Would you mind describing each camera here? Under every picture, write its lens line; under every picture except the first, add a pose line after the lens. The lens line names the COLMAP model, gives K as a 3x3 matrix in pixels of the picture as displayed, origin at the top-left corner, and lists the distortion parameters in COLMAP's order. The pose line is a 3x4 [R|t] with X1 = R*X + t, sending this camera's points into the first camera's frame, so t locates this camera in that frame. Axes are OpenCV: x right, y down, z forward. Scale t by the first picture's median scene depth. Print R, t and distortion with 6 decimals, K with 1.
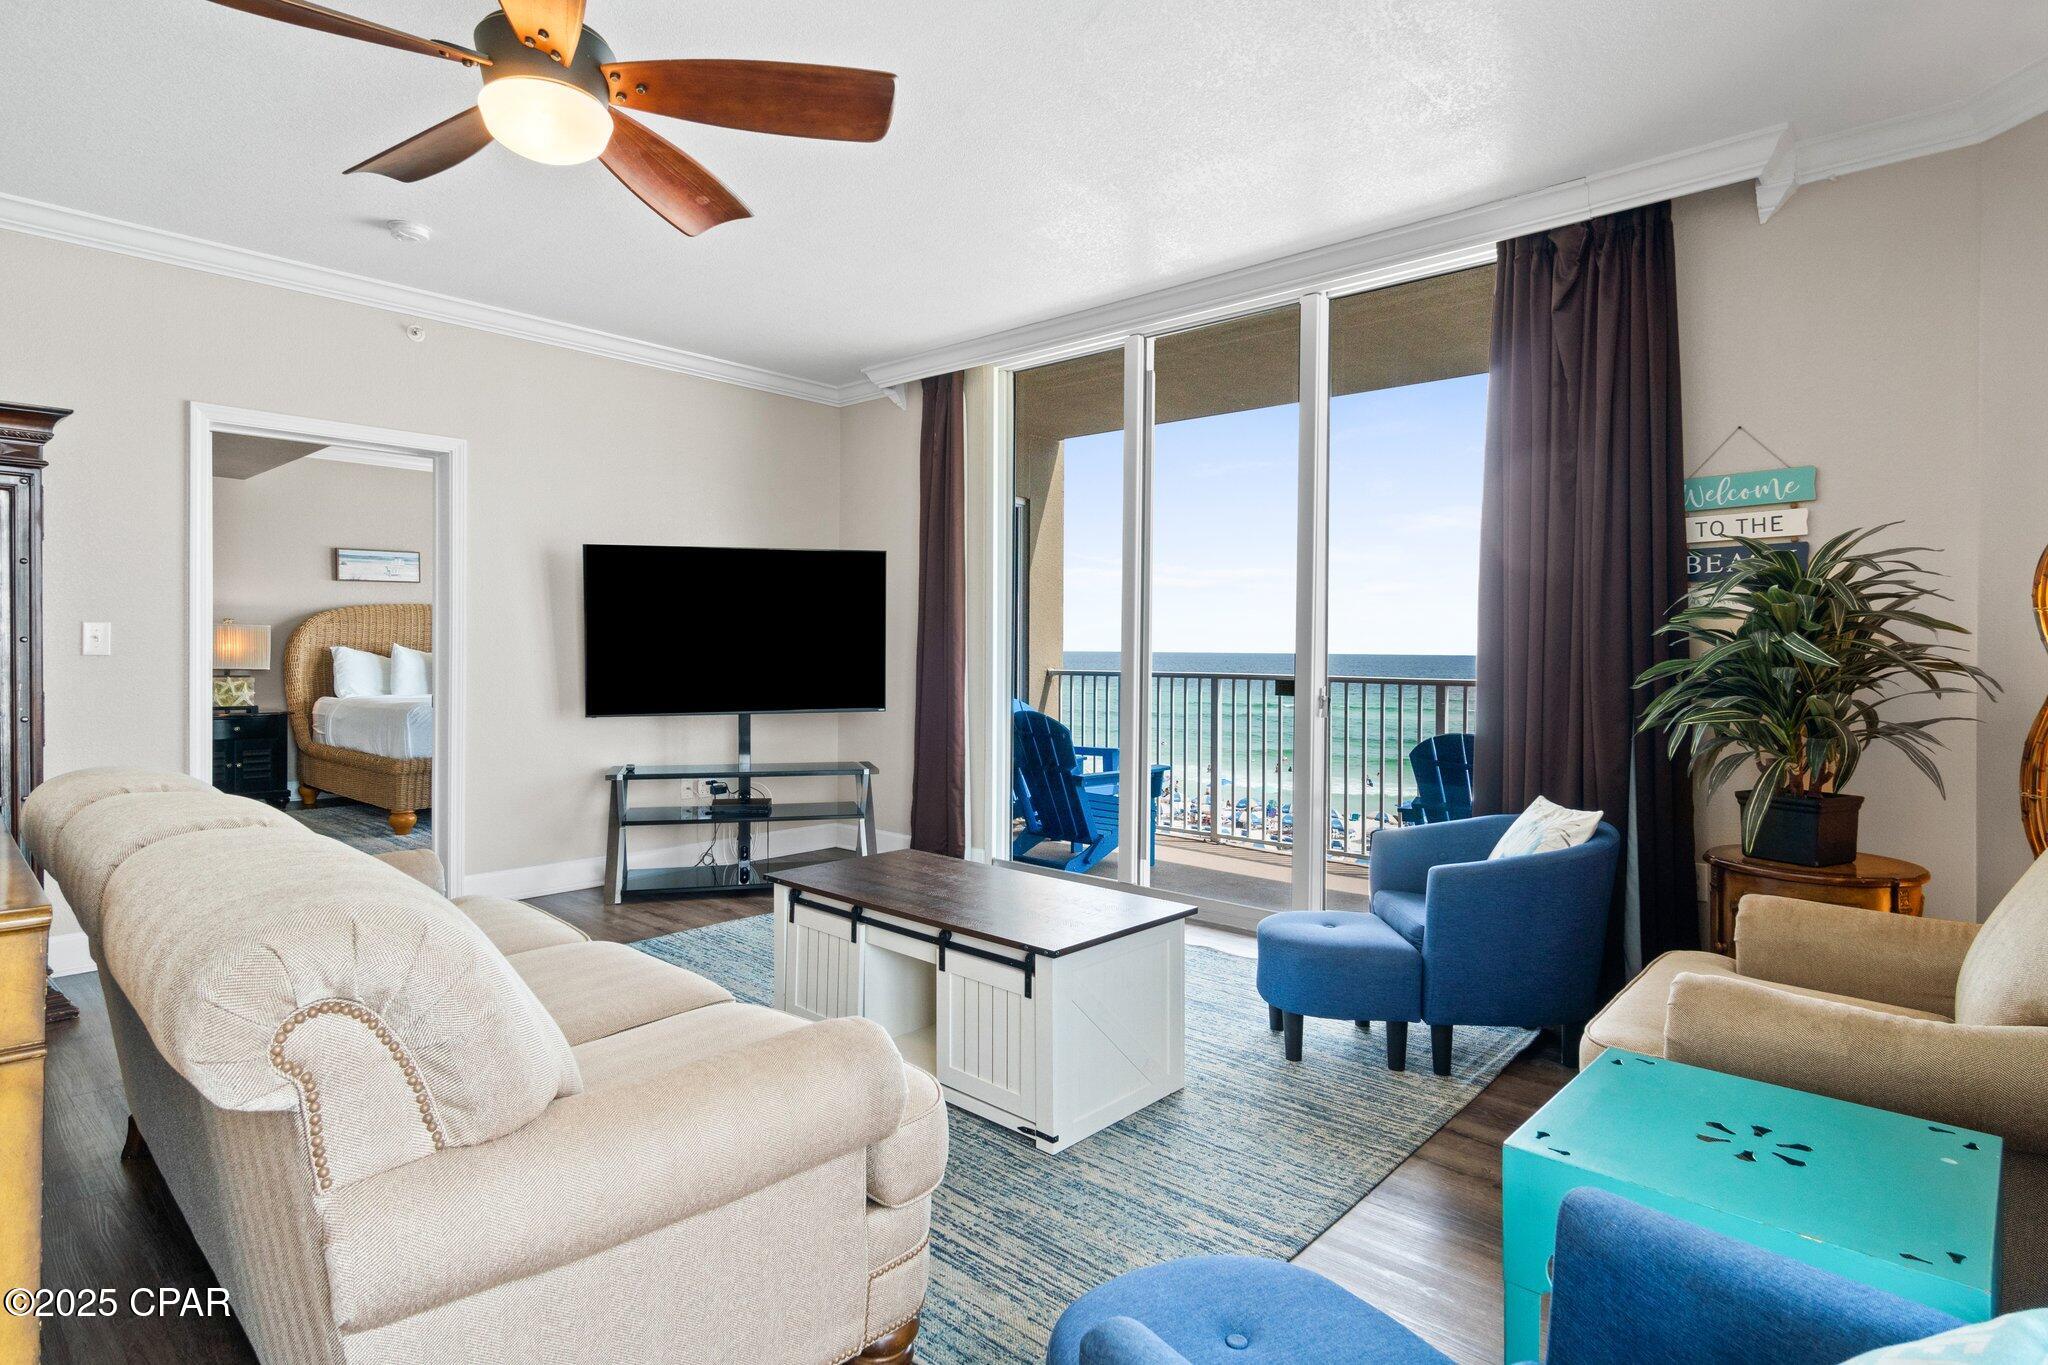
lens RADIAL K [[1092.8, 0, 1031.2], [0, 1092.8, 668.1], [0, 0, 1]] dist [-0.001465, -0.000170]
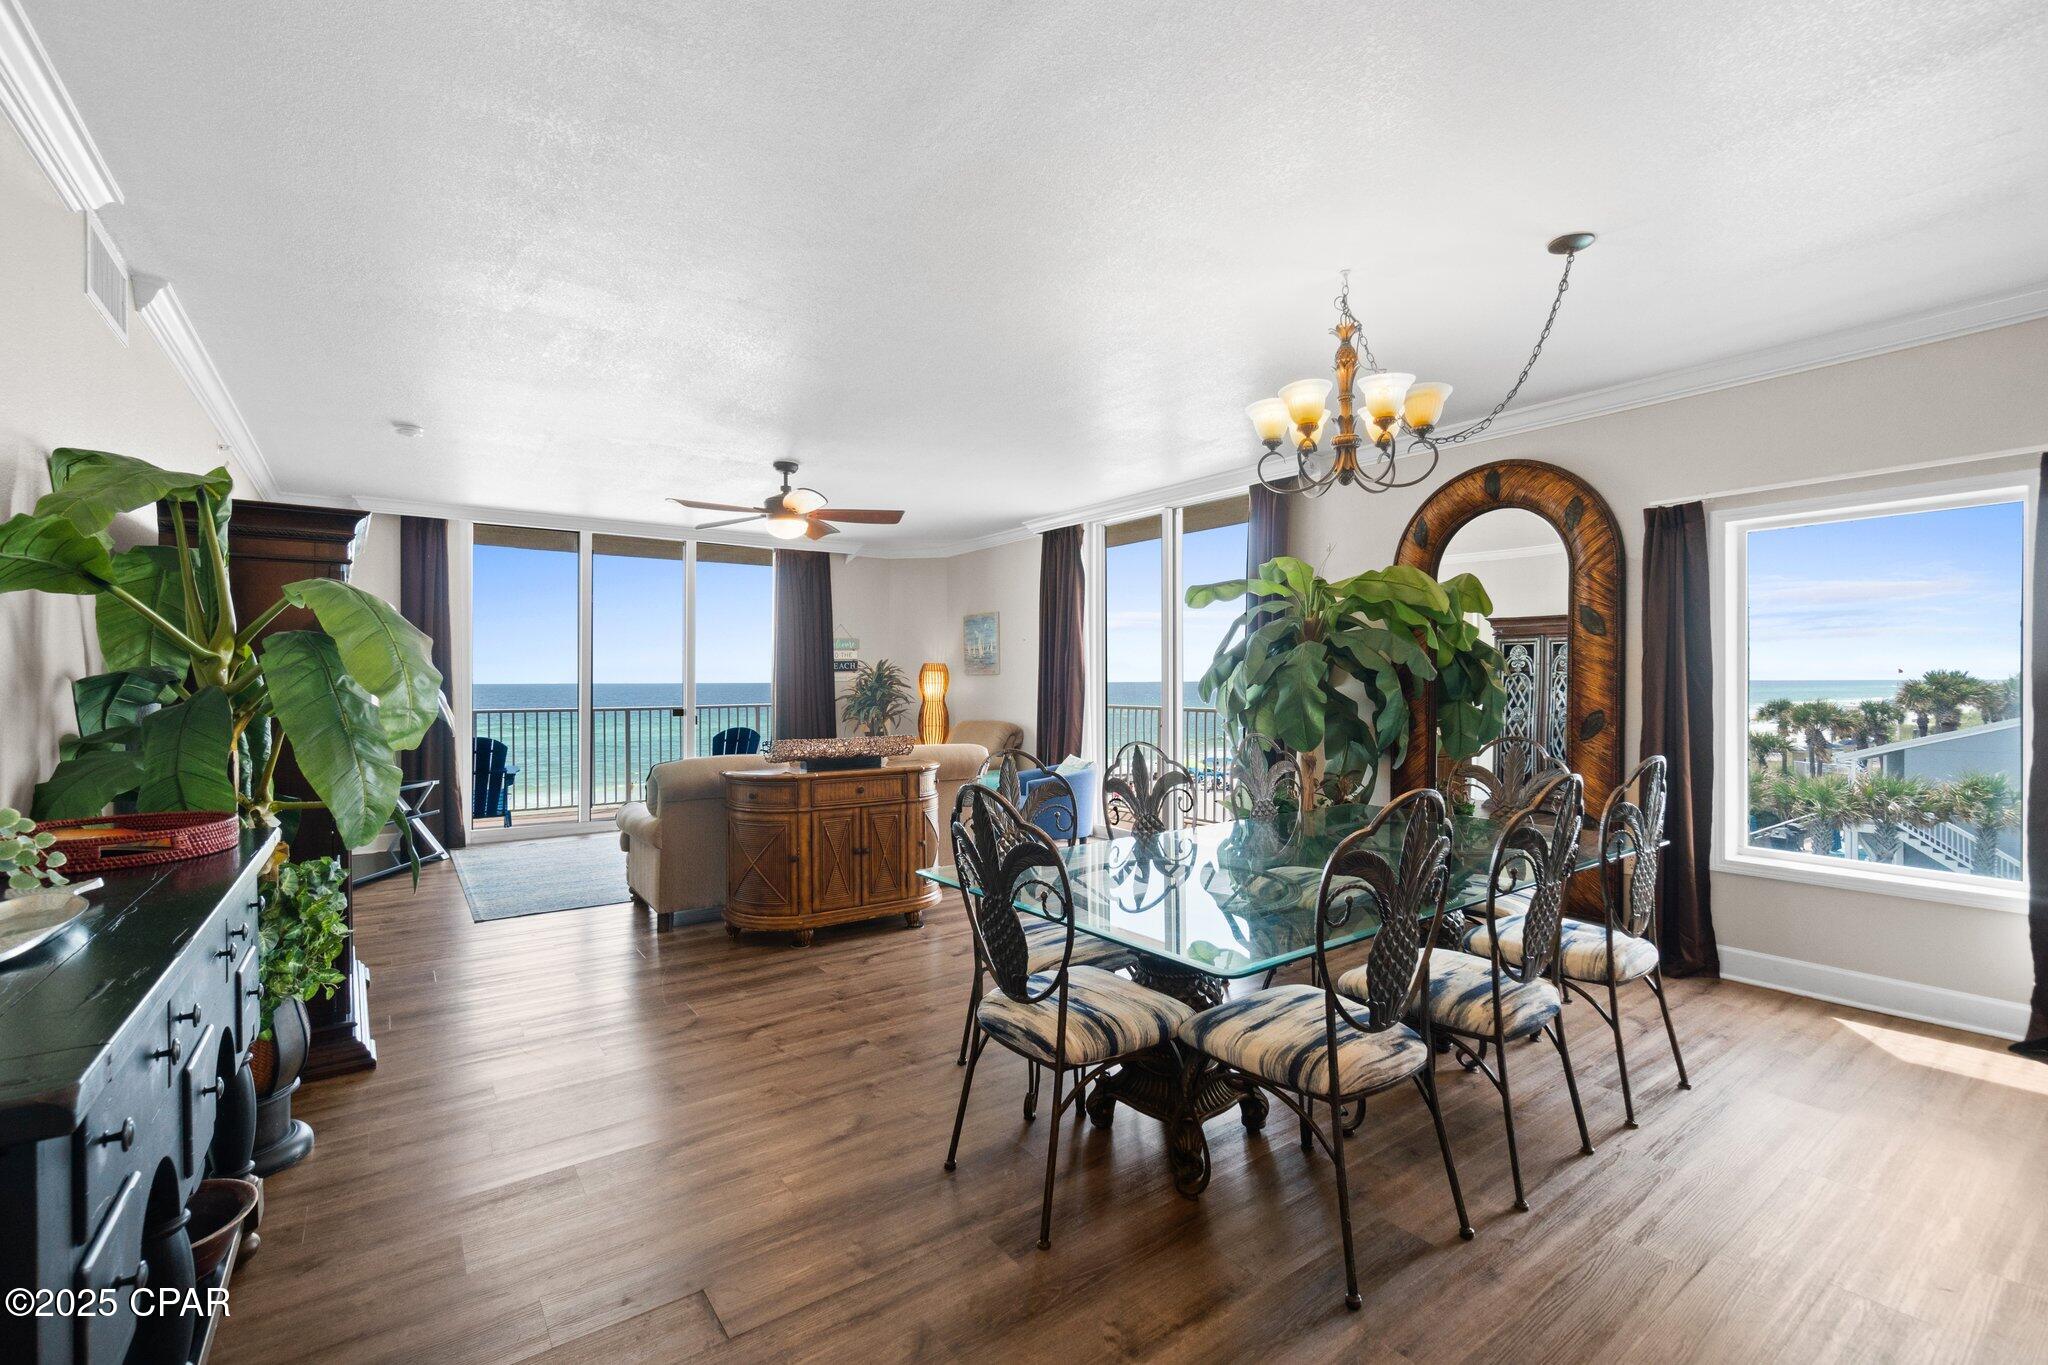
lens RADIAL K [[905.7, 0, 1023.6], [0, 905.7, 675.3], [0, 0, 1]] dist [-0.002346, -0.001100]
pose [[0.216413, -0.000085, 0.976302, -1.202808], [0.024834, 0.999677, -0.005418, -0.025807], [-0.975986, 0.025418, 0.216345, -0.073179]]
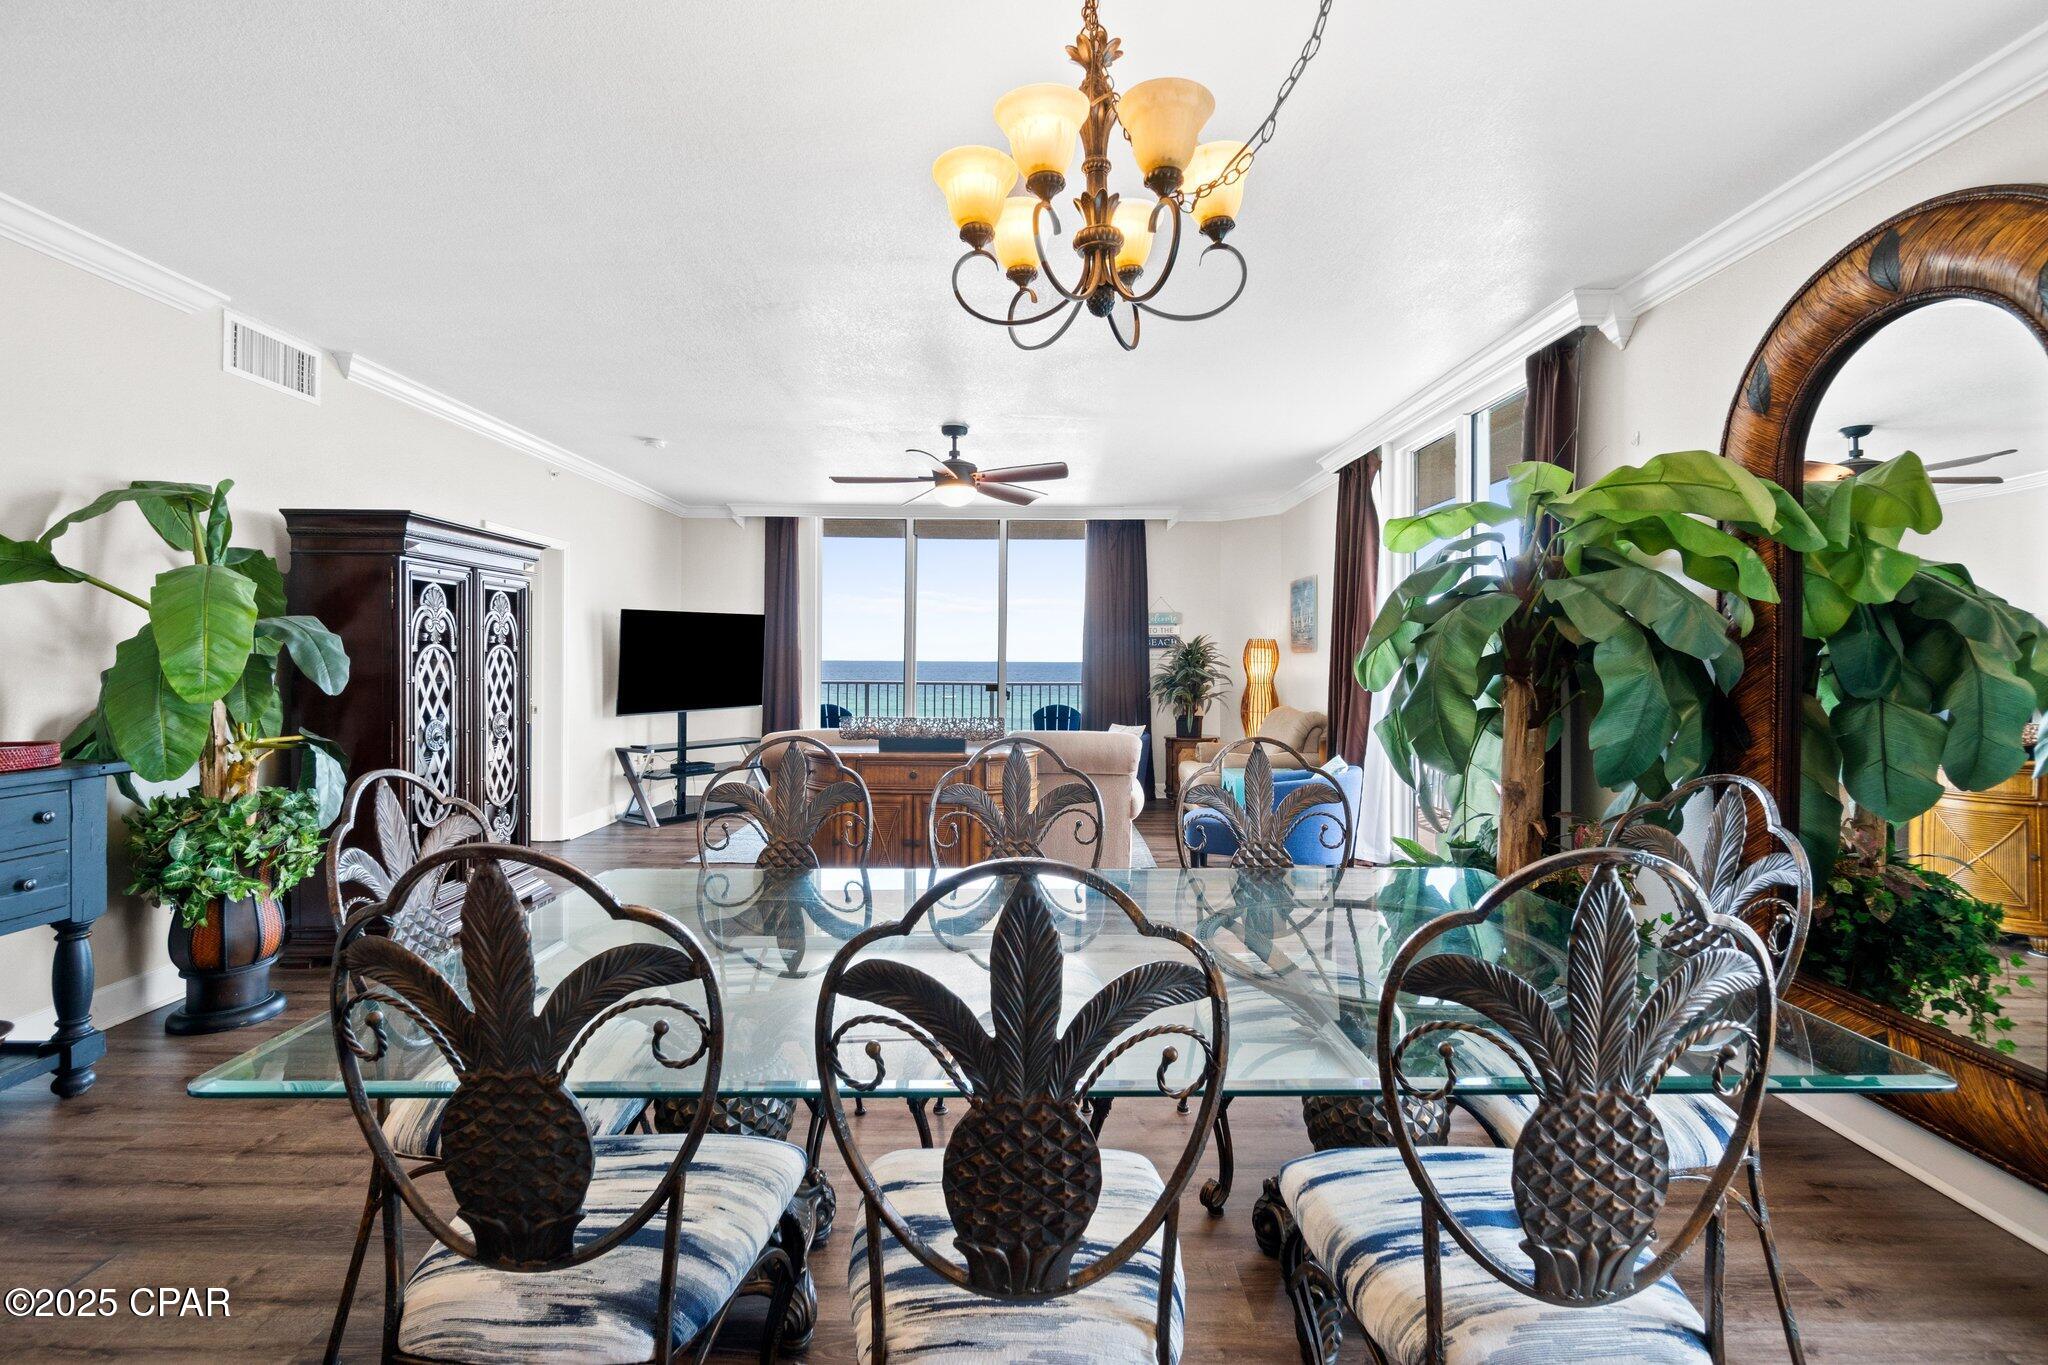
lens RADIAL K [[905.7, 0, 1004.7], [0, 905.7, 666.7], [0, 0, 1]] dist [-0.002346, -0.001100]
pose [[0.747628, -0.004231, 0.664104, -0.851915], [0.010129, 0.999936, -0.005032, -0.013738], [-0.664040, 0.010489, 0.747623, -0.370093]]
